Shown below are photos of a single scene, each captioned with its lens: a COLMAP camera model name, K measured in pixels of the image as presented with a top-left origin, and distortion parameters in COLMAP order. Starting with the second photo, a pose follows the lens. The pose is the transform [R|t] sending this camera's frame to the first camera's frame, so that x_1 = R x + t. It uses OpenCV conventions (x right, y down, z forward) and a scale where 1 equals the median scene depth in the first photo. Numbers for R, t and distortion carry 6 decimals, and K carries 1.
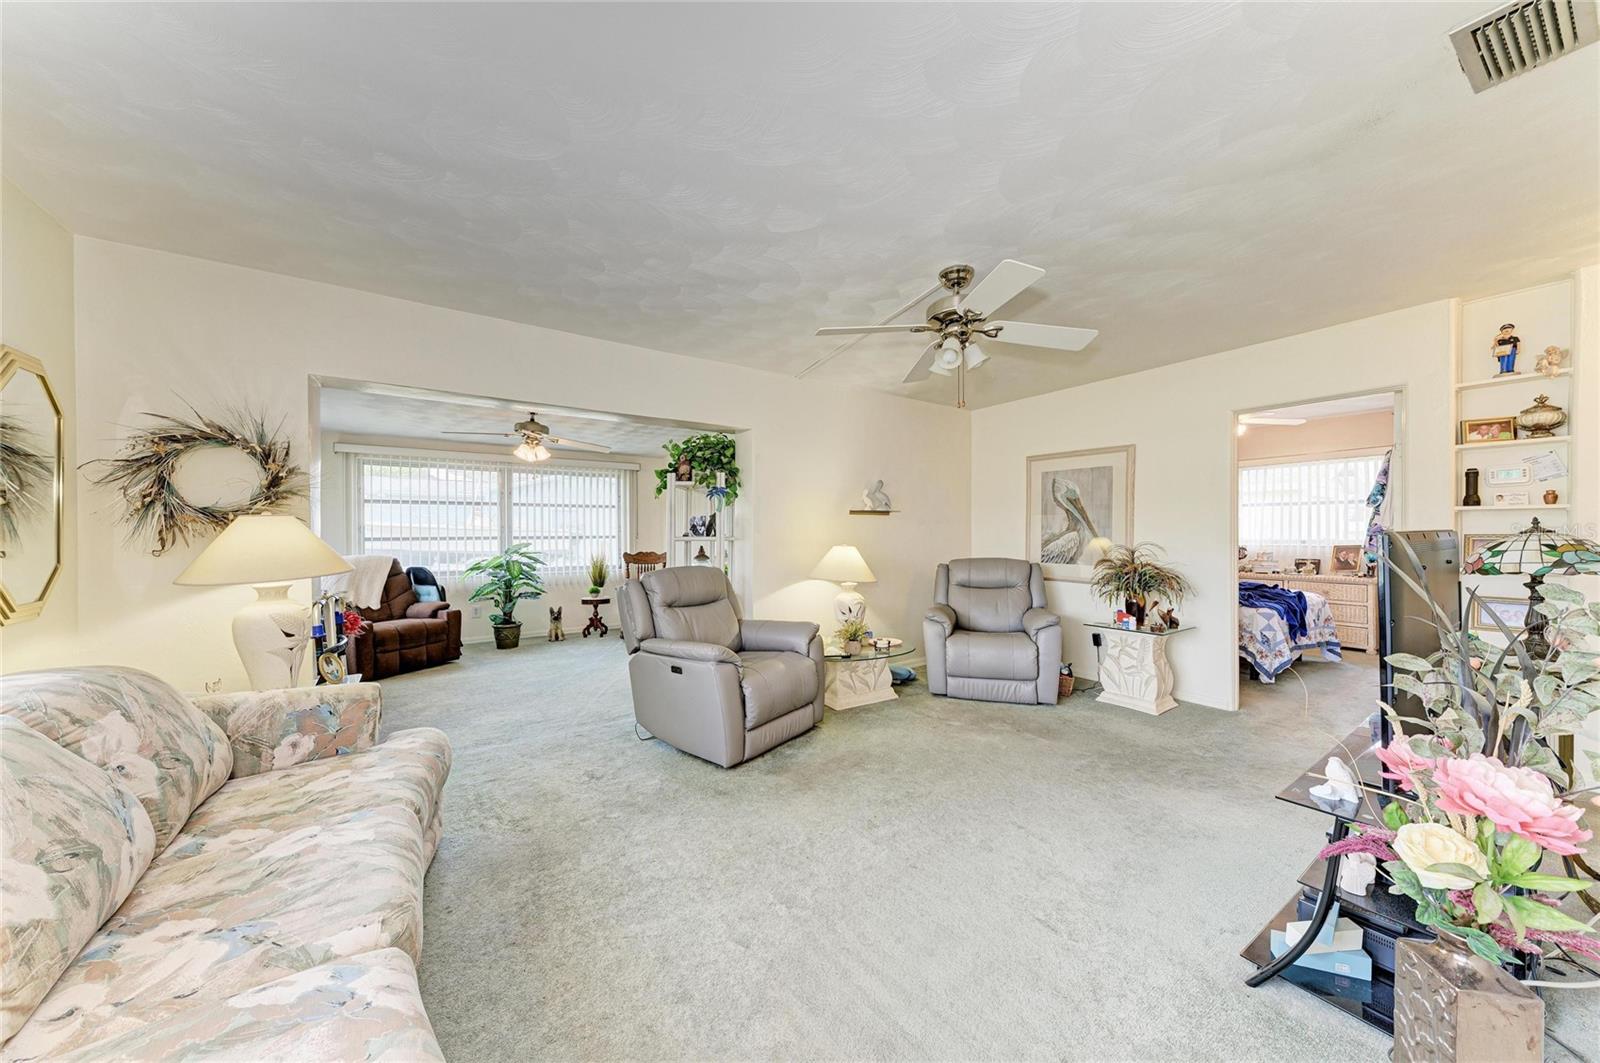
lens RADIAL K [[542.3, 0, 799.7], [0, 542.3, 535.2], [0, 0, 1]] dist [0.020578, -0.004229]
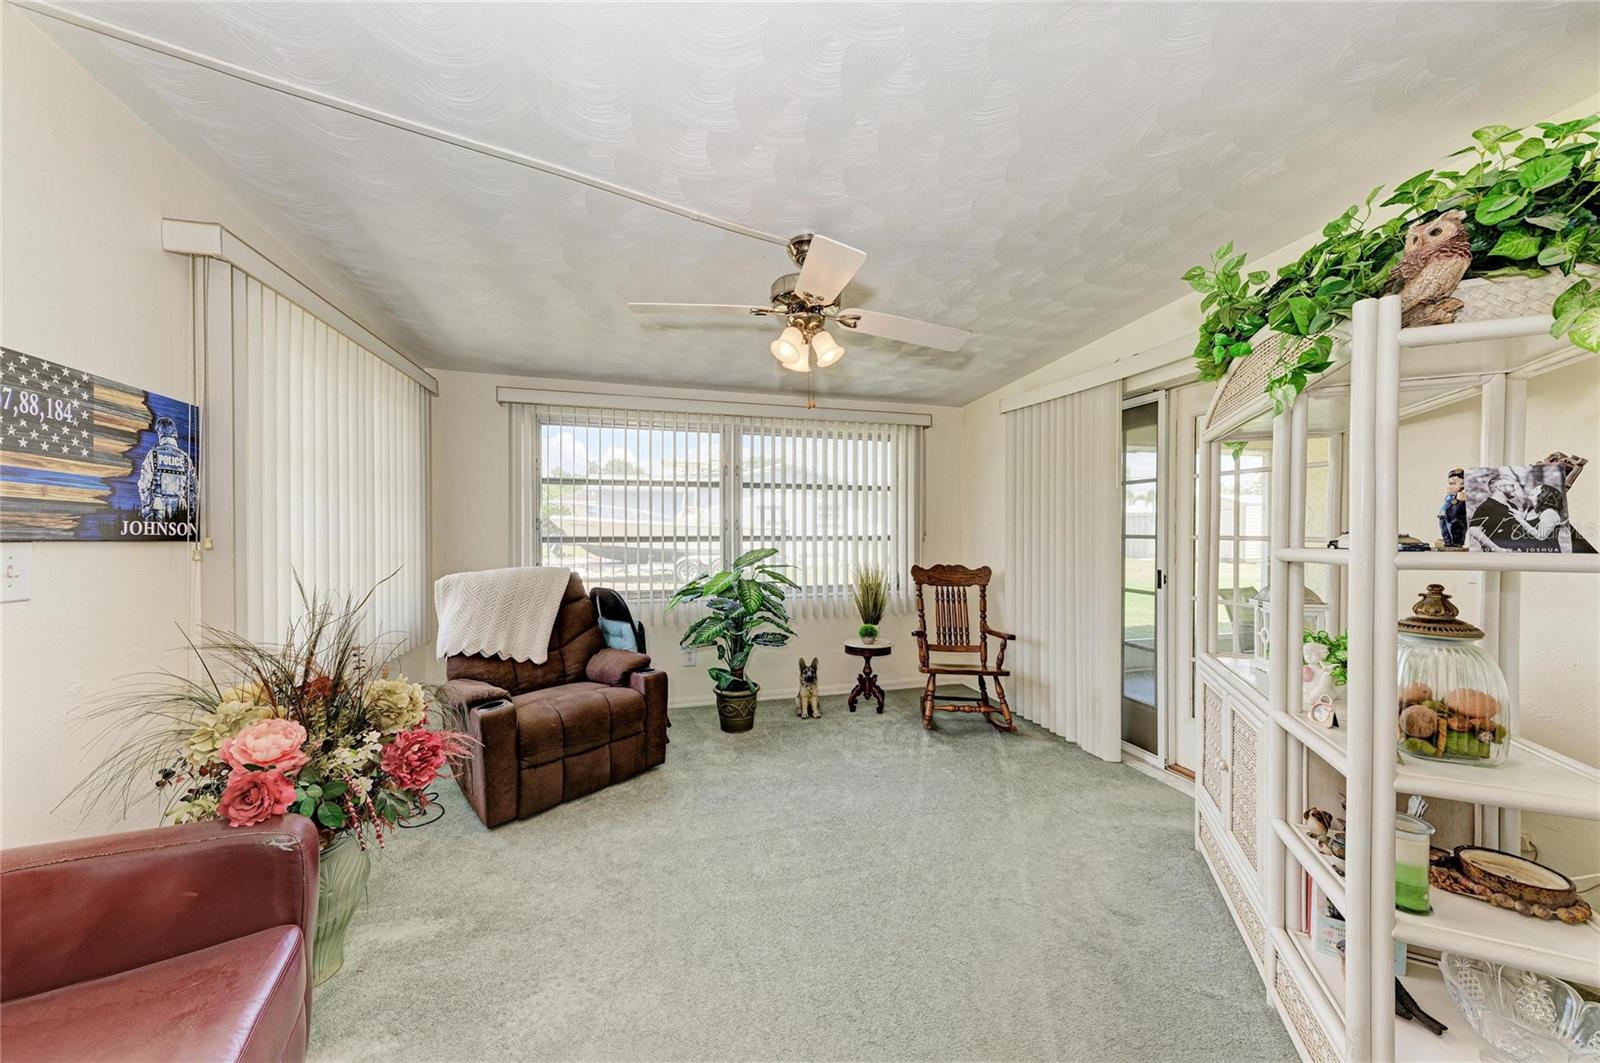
lens RADIAL K [[542.3, 0, 791.5], [0, 542.3, 537.0], [0, 0, 1]] dist [0.020578, -0.004229]
pose [[0.941532, 0.009639, -0.336784, -0.313179], [-0.006620, 0.999927, 0.010109, -0.004644], [0.336857, -0.007289, 0.941528, 0.517784]]
